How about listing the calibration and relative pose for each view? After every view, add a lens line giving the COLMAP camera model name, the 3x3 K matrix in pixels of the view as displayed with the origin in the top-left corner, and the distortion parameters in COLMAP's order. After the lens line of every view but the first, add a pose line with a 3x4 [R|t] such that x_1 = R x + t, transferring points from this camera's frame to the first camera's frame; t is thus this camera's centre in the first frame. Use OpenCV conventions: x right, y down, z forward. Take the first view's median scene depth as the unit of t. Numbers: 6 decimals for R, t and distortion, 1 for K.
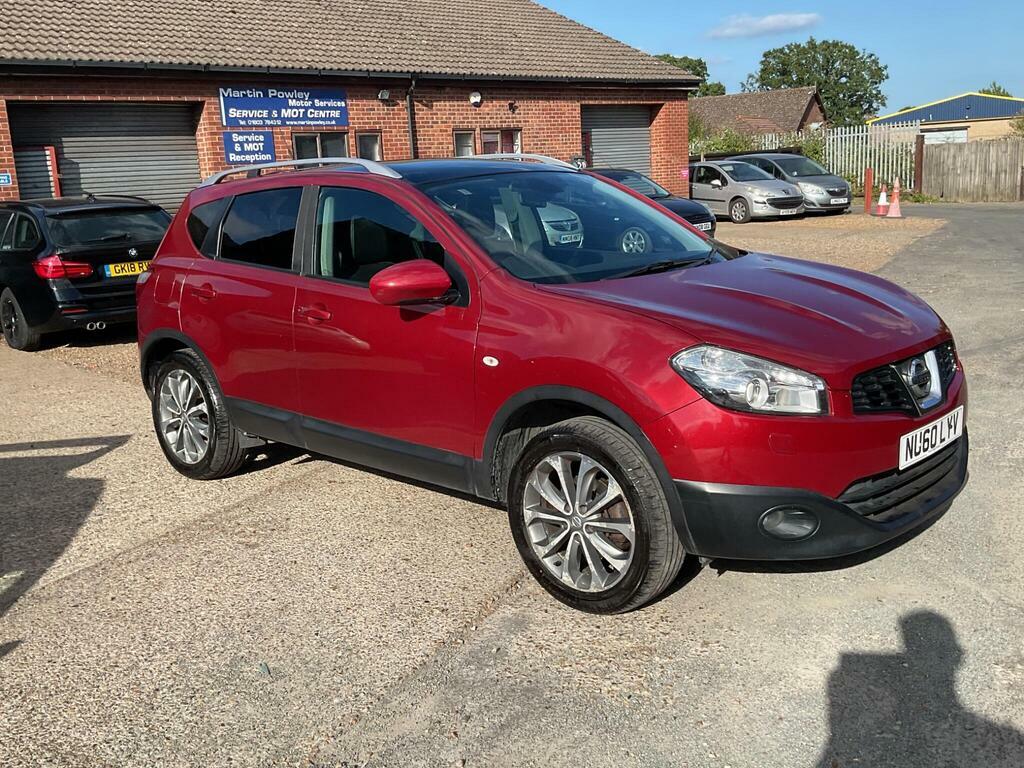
lens RADIAL K [[1011.9, 0, 506.9], [0, 1011.9, 388.9], [0, 0, 1]] dist [0.151592, -0.336379]
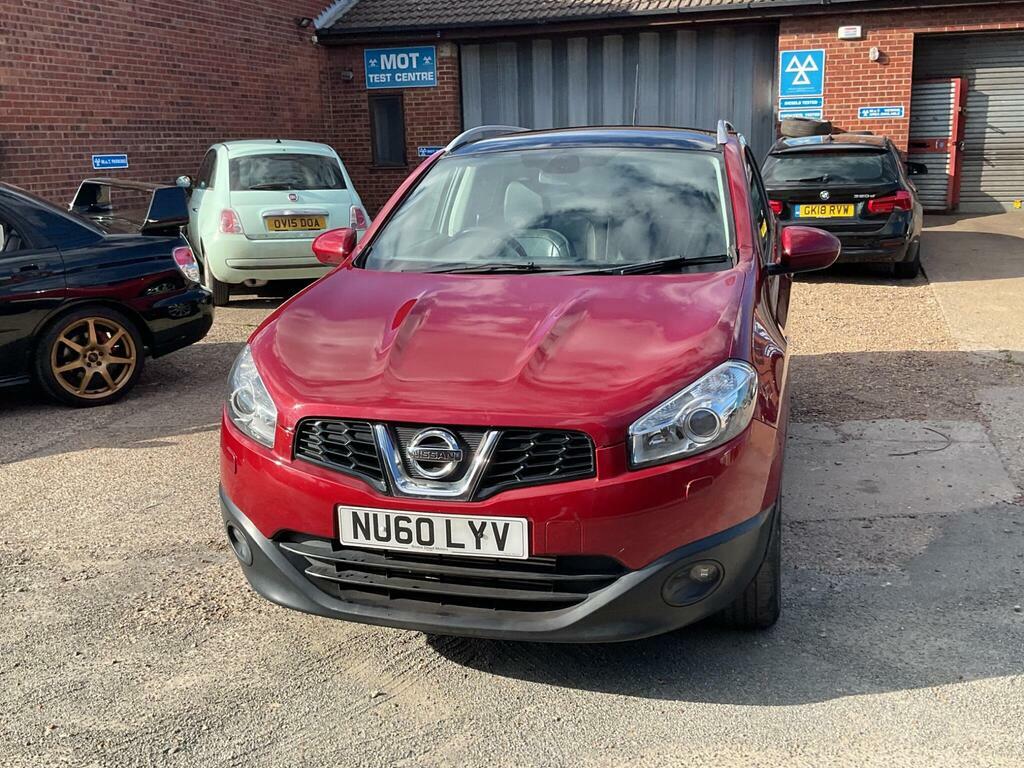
lens RADIAL K [[1024.3, 0, 512.2], [0, 1024.3, 378.4], [0, 0, 1]] dist [0.107879, -0.231480]
pose [[0.475206, 0.238540, -0.846923, 0.232364], [-0.181450, 0.968427, 0.170952, -0.045370], [0.860962, 0.072437, 0.503485, 0.142075]]
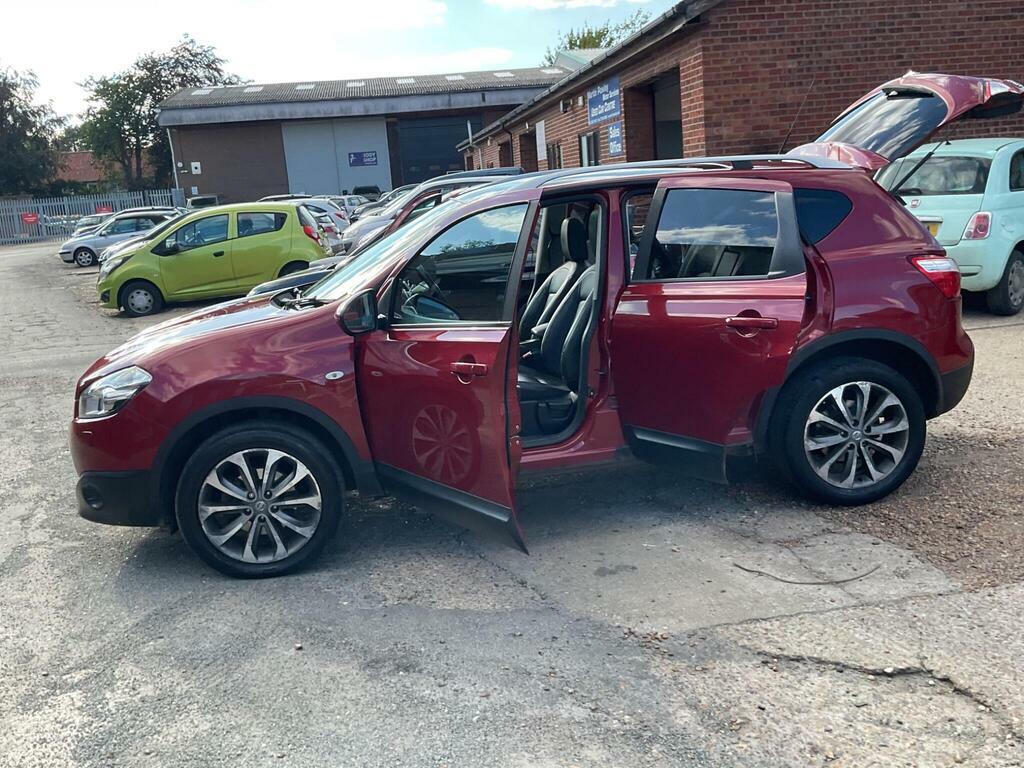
lens RADIAL K [[1022.2, 0, 508.4], [0, 1022.2, 385.3], [0, 0, 1]] dist [0.111187, -0.247858]
pose [[-0.608527, 0.252702, -0.752221, 0.242367], [-0.055894, 0.931935, 0.358291, -0.119991], [0.791562, 0.260074, -0.552983, 0.484435]]
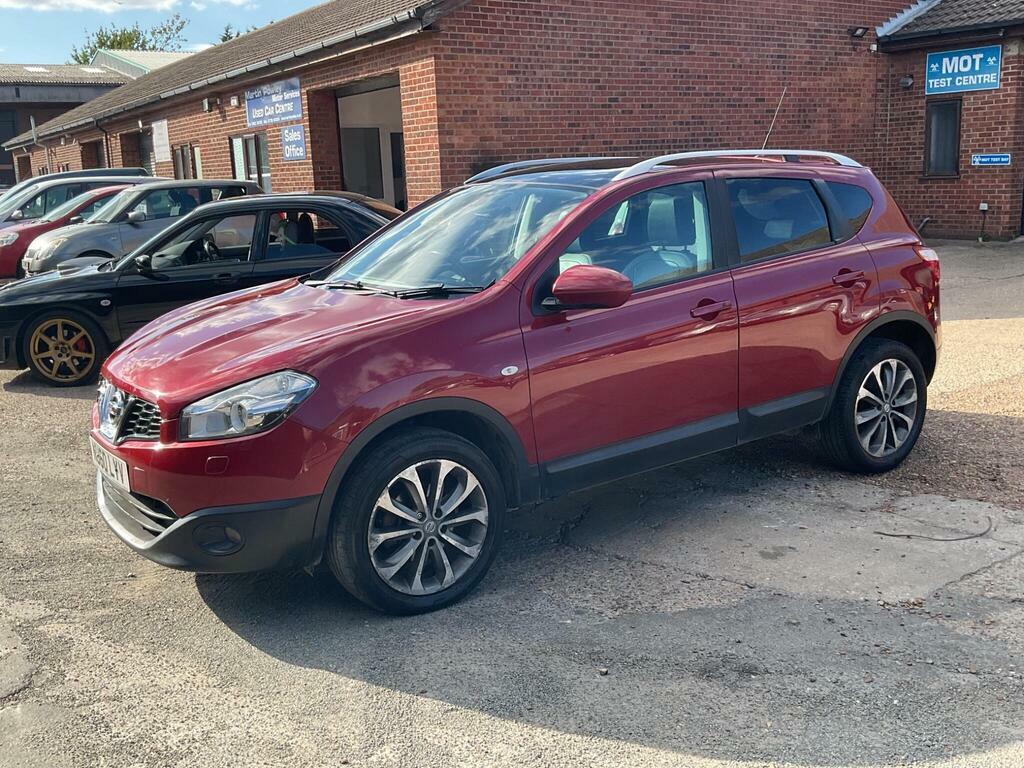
lens RADIAL K [[1015.0, 0, 509.6], [0, 1015.0, 389.0], [0, 0, 1]] dist [0.133370, -0.286930]
pose [[-0.204558, 0.266006, -0.942017, 0.291602], [-0.153515, 0.941740, 0.299263, -0.091758], [0.966741, 0.205831, -0.151805, 0.339634]]
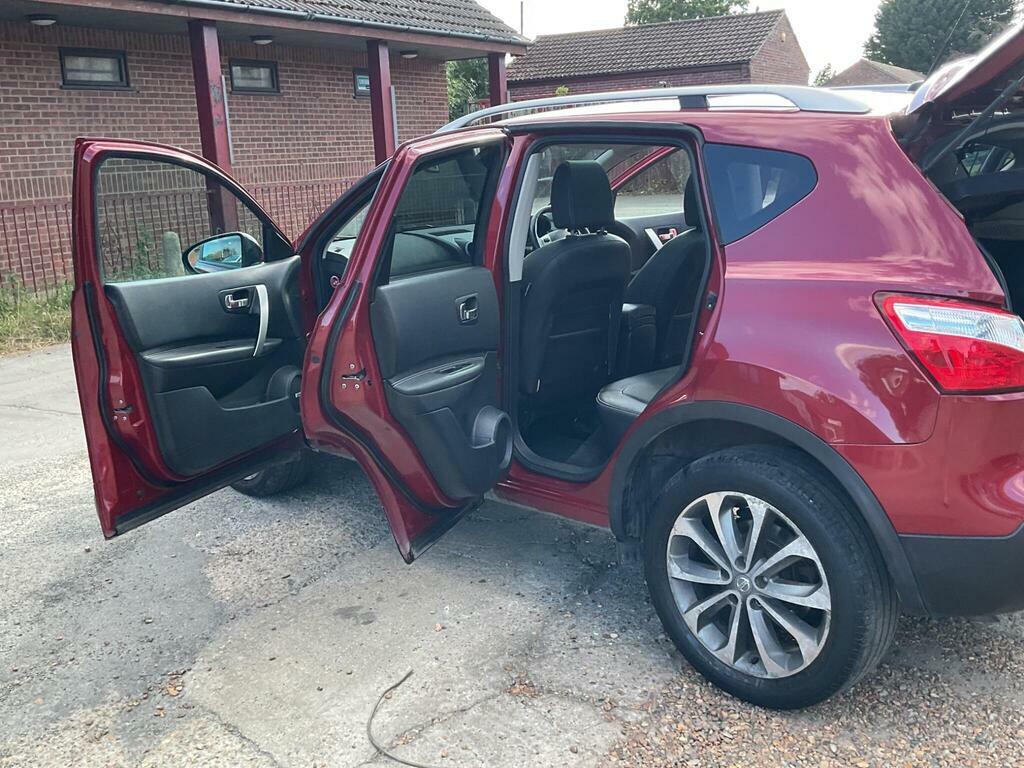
lens RADIAL K [[1017.5, 0, 512.0], [0, 1017.5, 384.0], [0, 0, 1]] dist [0.128309, -0.282199]
pose [[-0.993287, 0.087192, 0.076010, -0.009016], [0.111095, 0.902119, 0.416940, -0.111384], [-0.032216, 0.422586, -0.905750, 0.543315]]
